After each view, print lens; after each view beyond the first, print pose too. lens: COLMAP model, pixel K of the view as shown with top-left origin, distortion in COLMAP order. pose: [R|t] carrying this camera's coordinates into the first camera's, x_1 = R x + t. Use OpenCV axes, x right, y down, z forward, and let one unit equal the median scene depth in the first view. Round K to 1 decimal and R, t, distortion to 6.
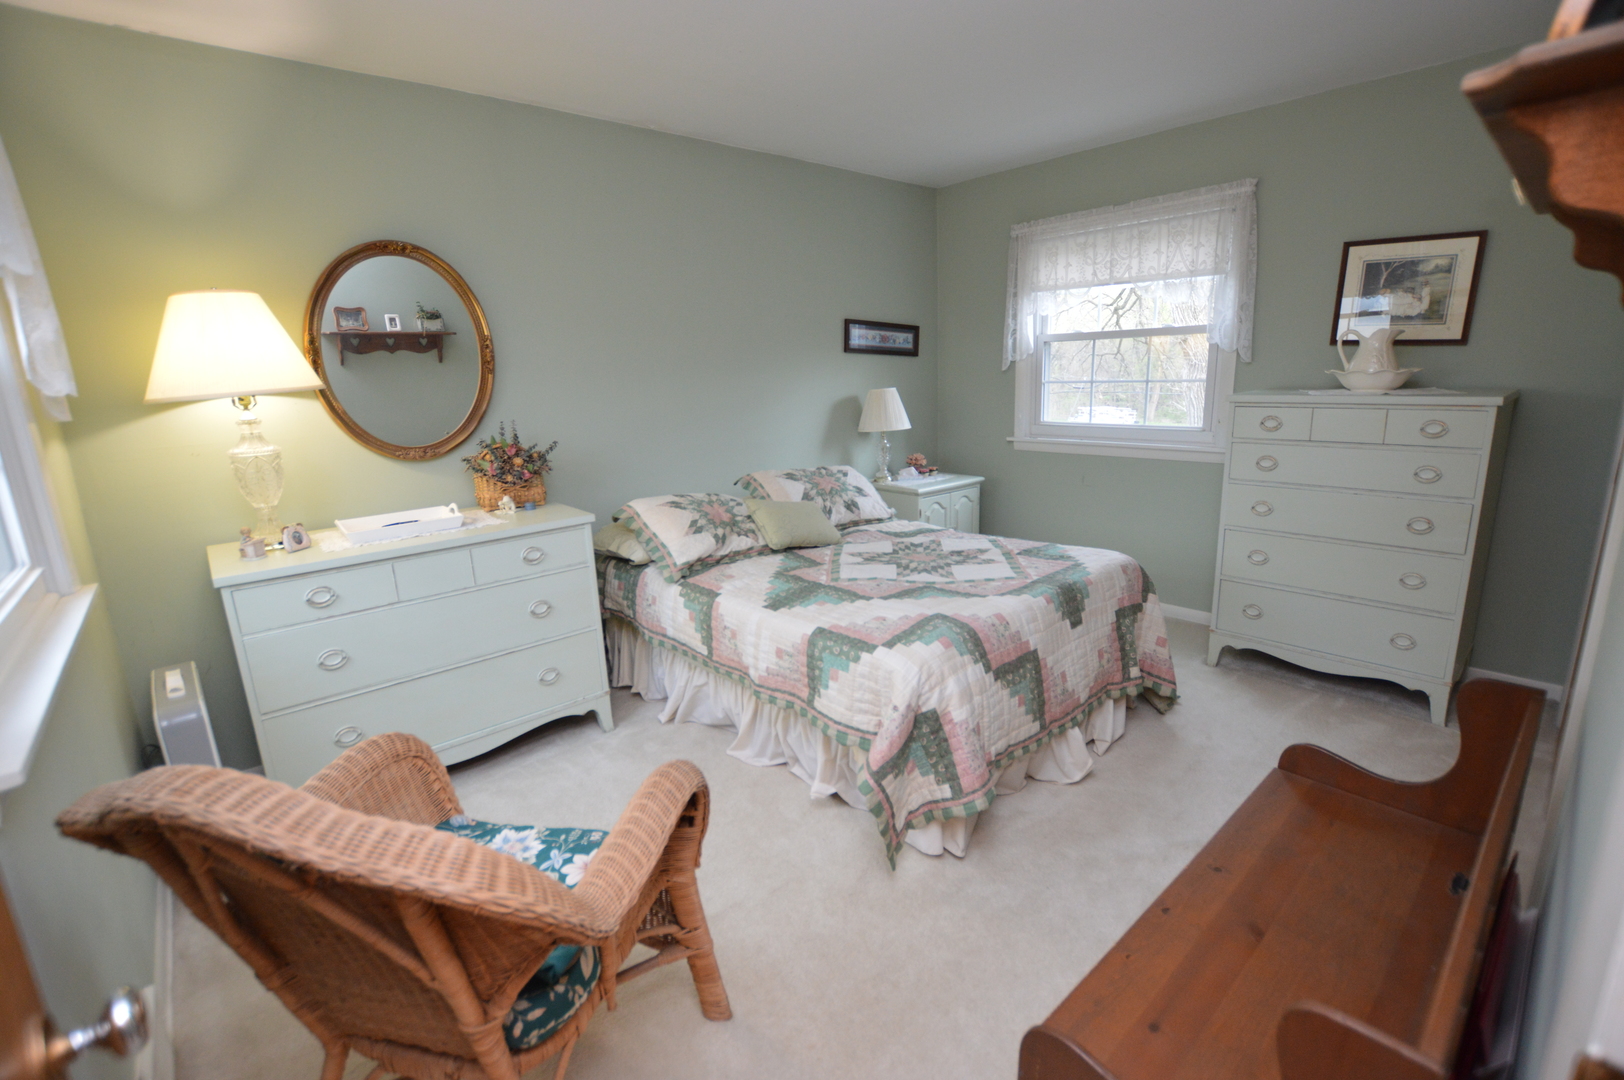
lens RADIAL K [[724.5, 0, 812.0], [0, 724.5, 540.0], [0, 0, 1]] dist [-0.026533, -0.000533]
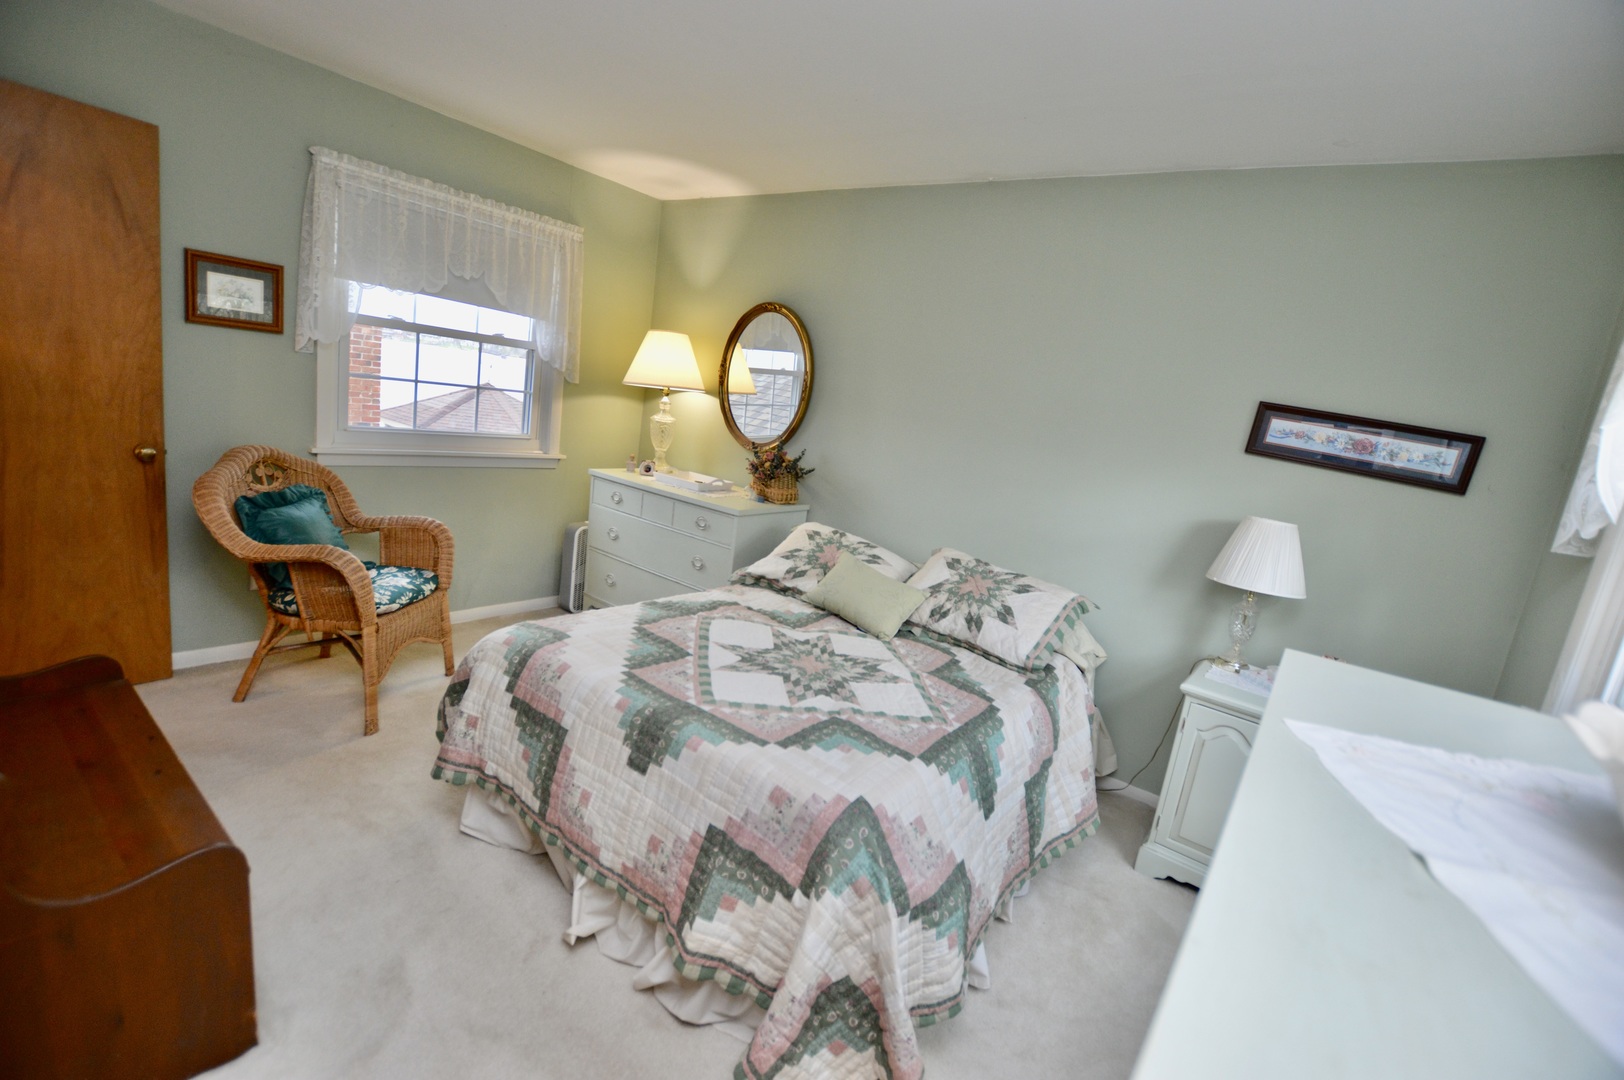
lens RADIAL K [[724.5, 0, 812.0], [0, 724.5, 540.0], [0, 0, 1]] dist [-0.026533, -0.000533]
pose [[0.191461, 0.257880, -0.947017, 0.858128], [-0.362423, 0.915253, 0.175958, -0.237434], [0.912136, 0.309532, 0.268696, 0.744337]]
